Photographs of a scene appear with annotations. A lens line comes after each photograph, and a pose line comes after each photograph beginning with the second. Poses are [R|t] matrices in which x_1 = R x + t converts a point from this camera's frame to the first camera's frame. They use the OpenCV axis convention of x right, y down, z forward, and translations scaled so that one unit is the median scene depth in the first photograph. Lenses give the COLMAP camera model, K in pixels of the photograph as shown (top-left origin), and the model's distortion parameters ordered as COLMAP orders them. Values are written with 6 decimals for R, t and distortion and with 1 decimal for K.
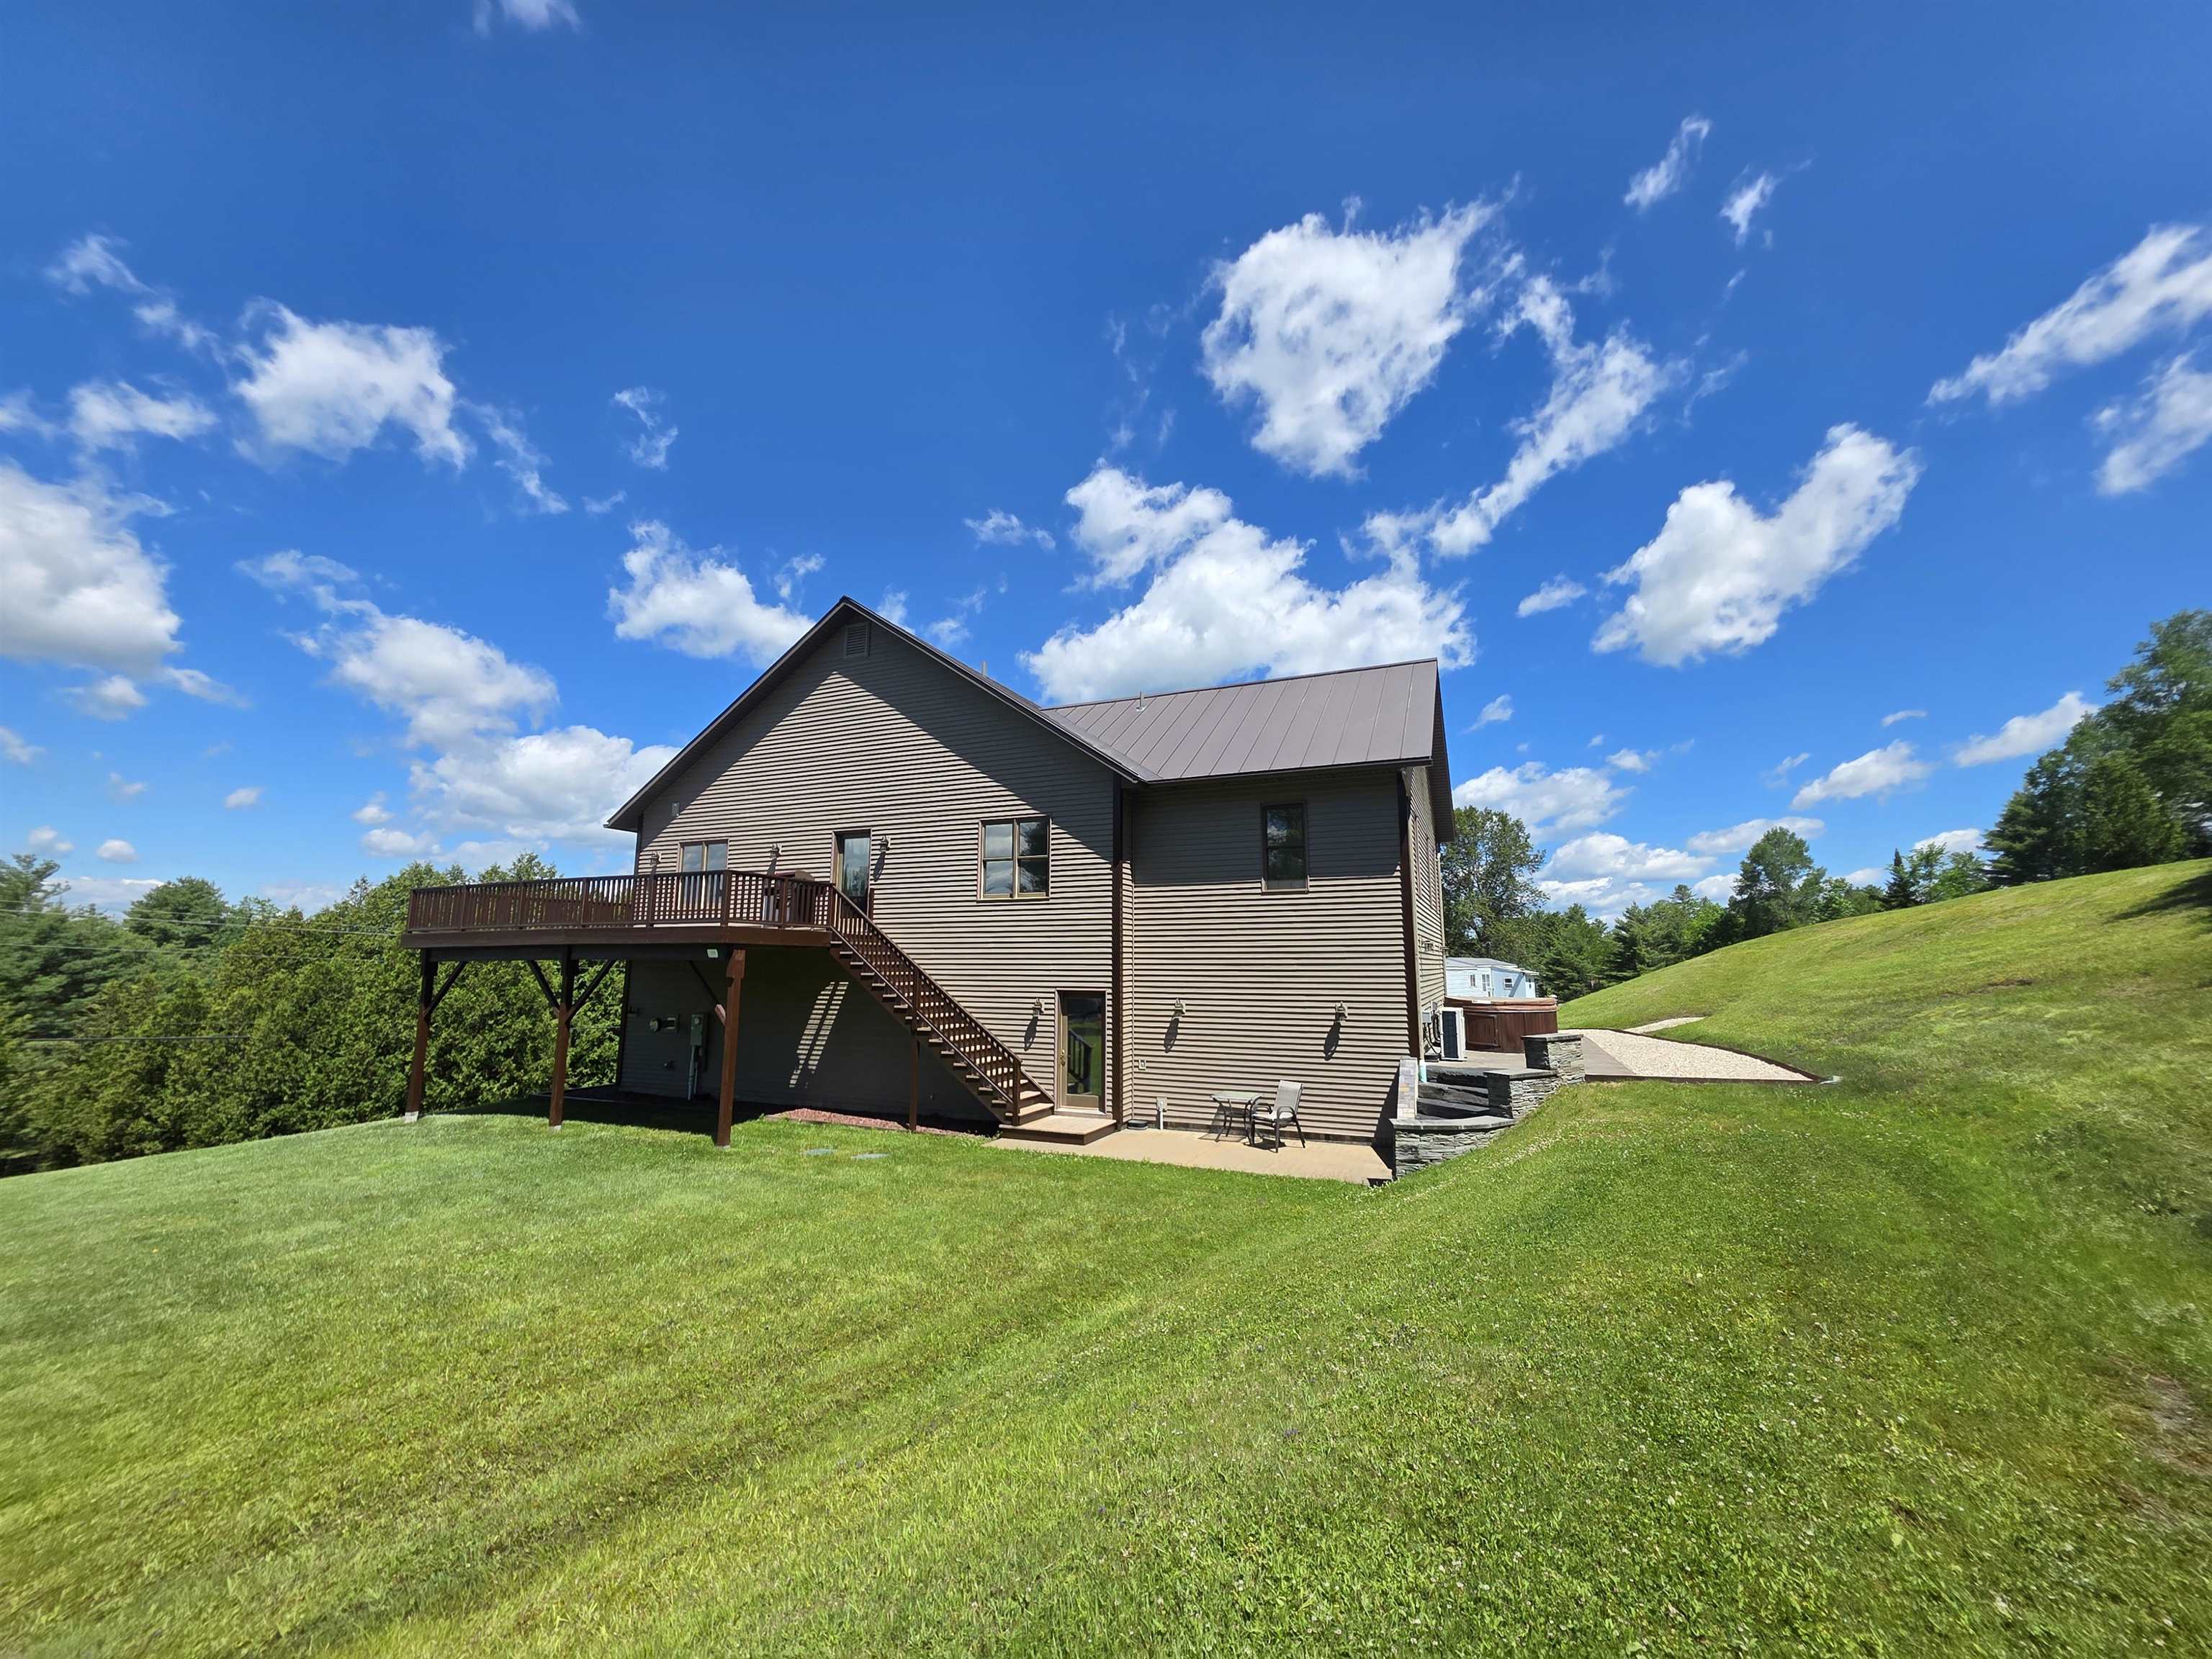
lens RADIAL K [[883.0, 0, 1104.5], [0, 883.0, 815.3], [0, 0, 1]] dist [0.002388, 0.000493]
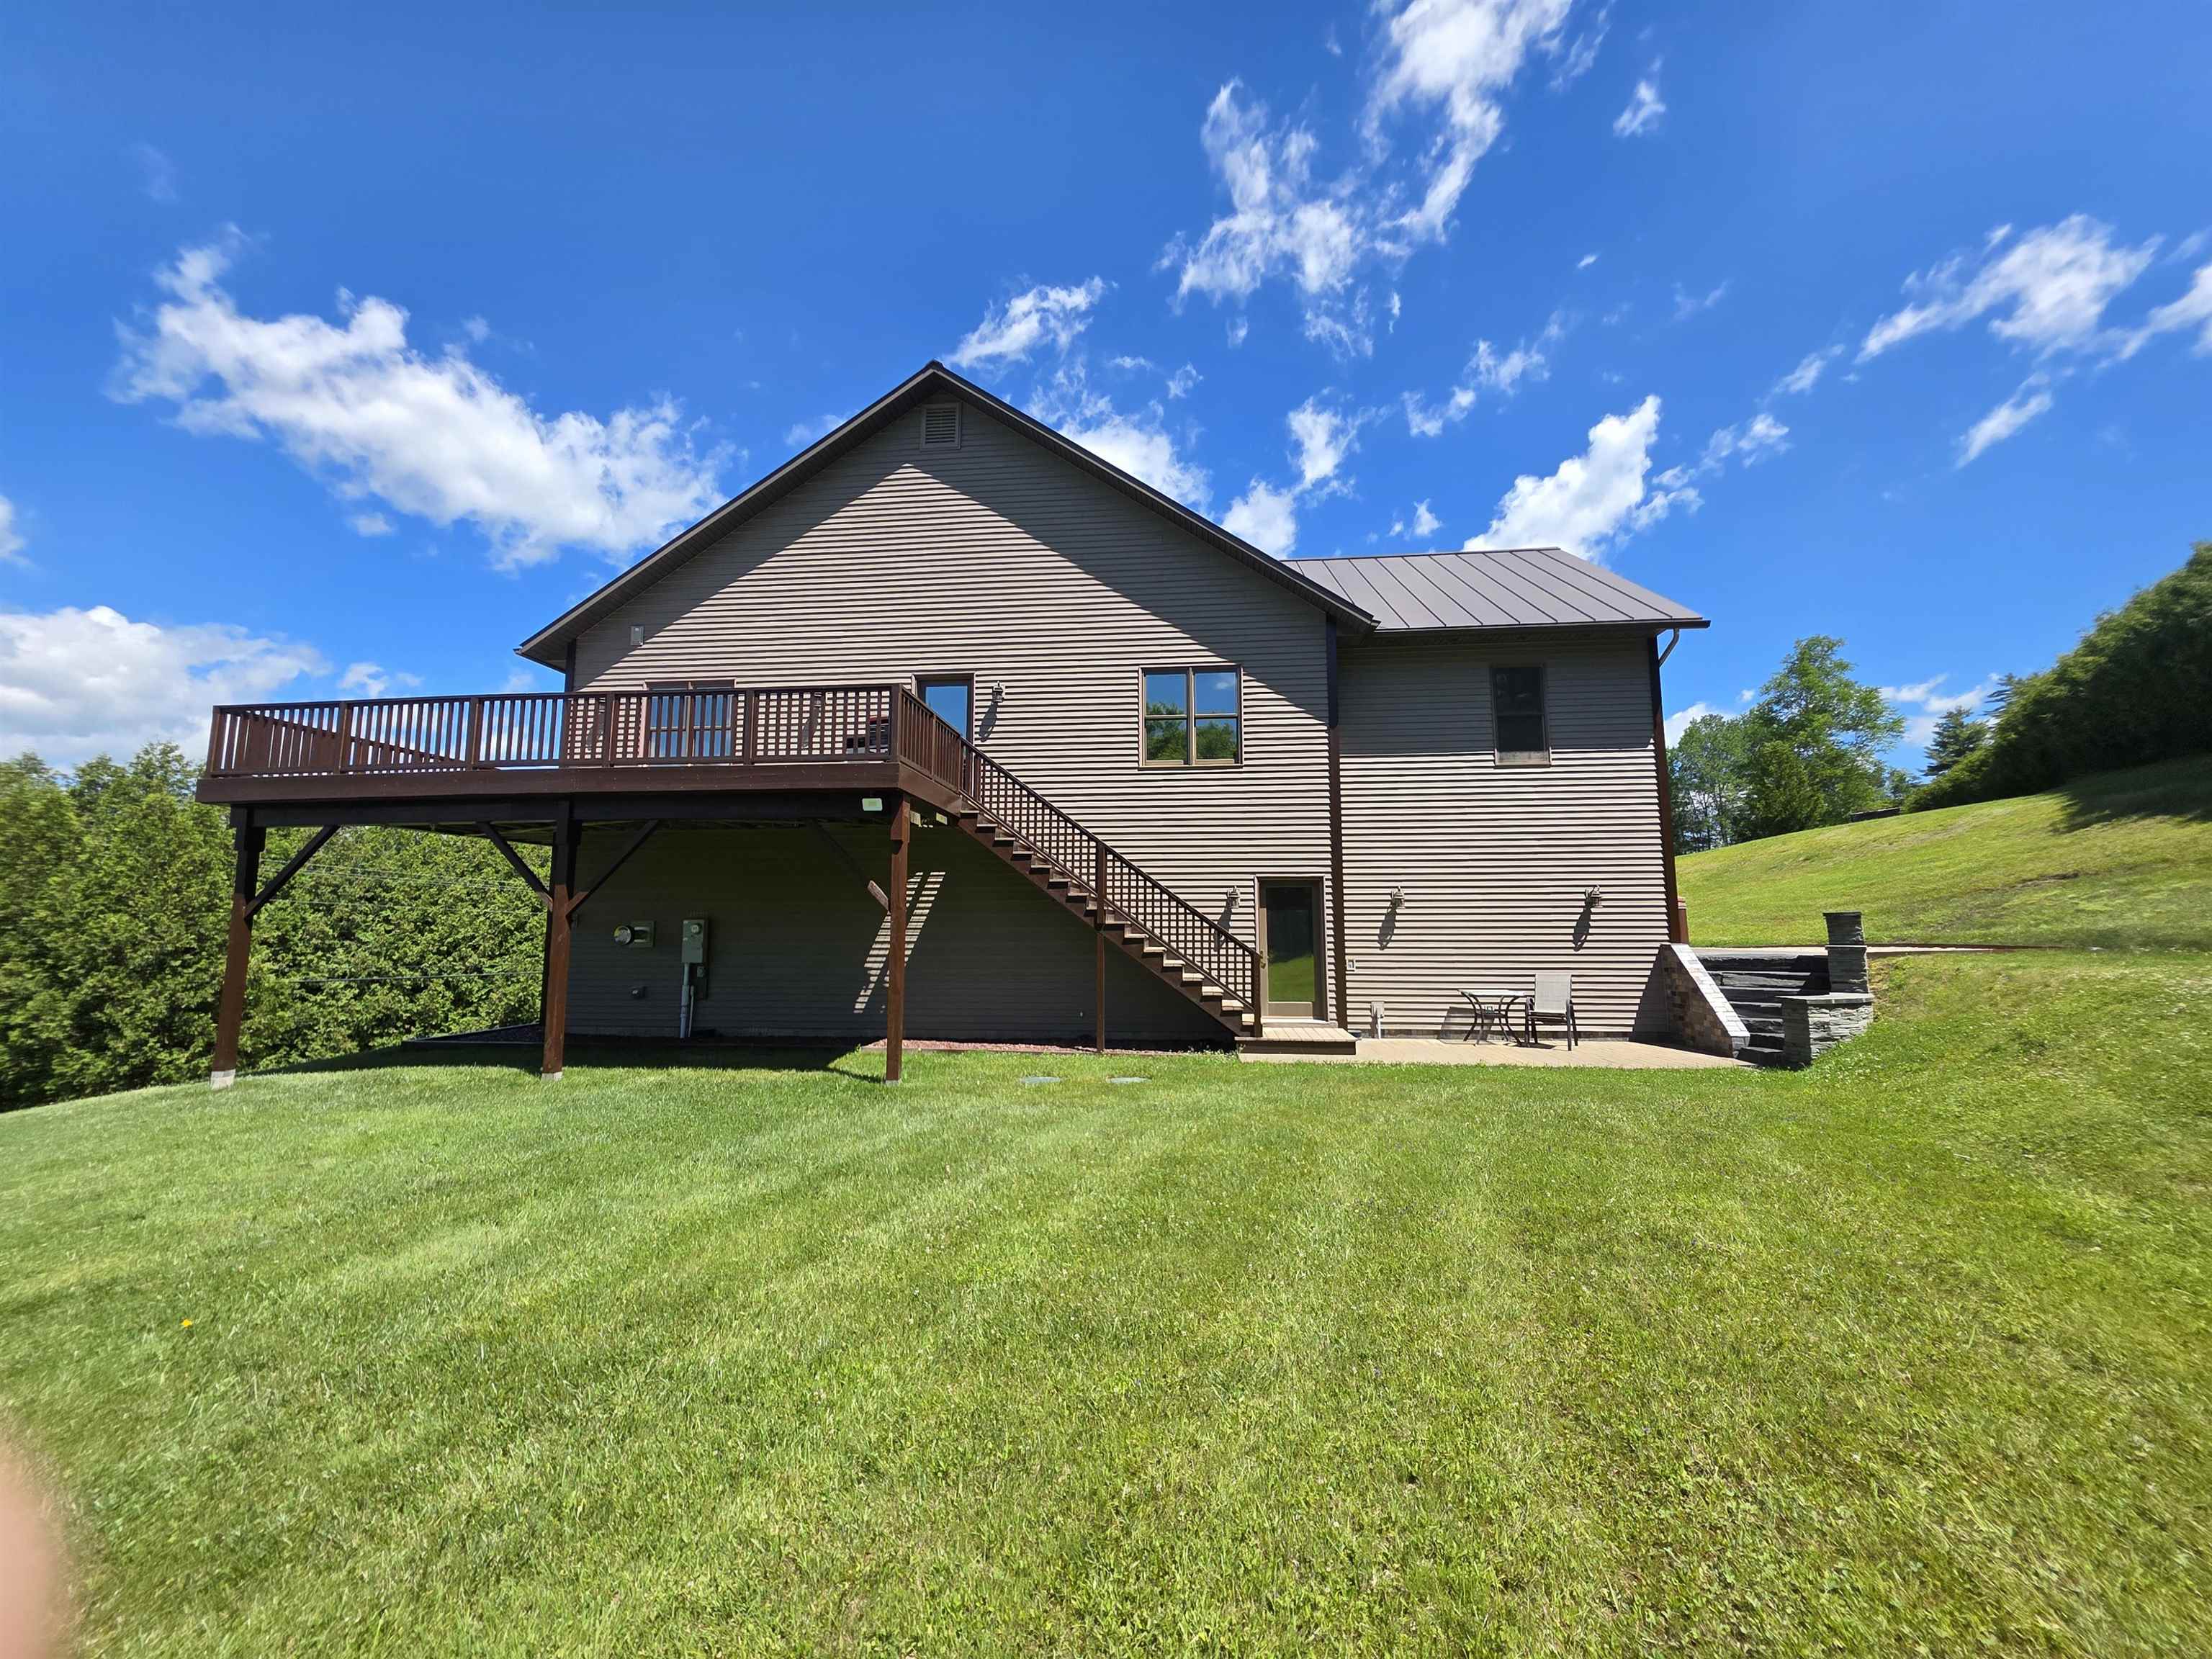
lens RADIAL K [[883.0, 0, 1106.8], [0, 883.0, 818.8], [0, 0, 1]] dist [0.002388, 0.000493]
pose [[0.951166, 0.035705, 0.306607, -0.417924], [-0.049128, 0.998137, 0.036173, 0.116804], [-0.304744, -0.049469, 0.951149, 0.258394]]
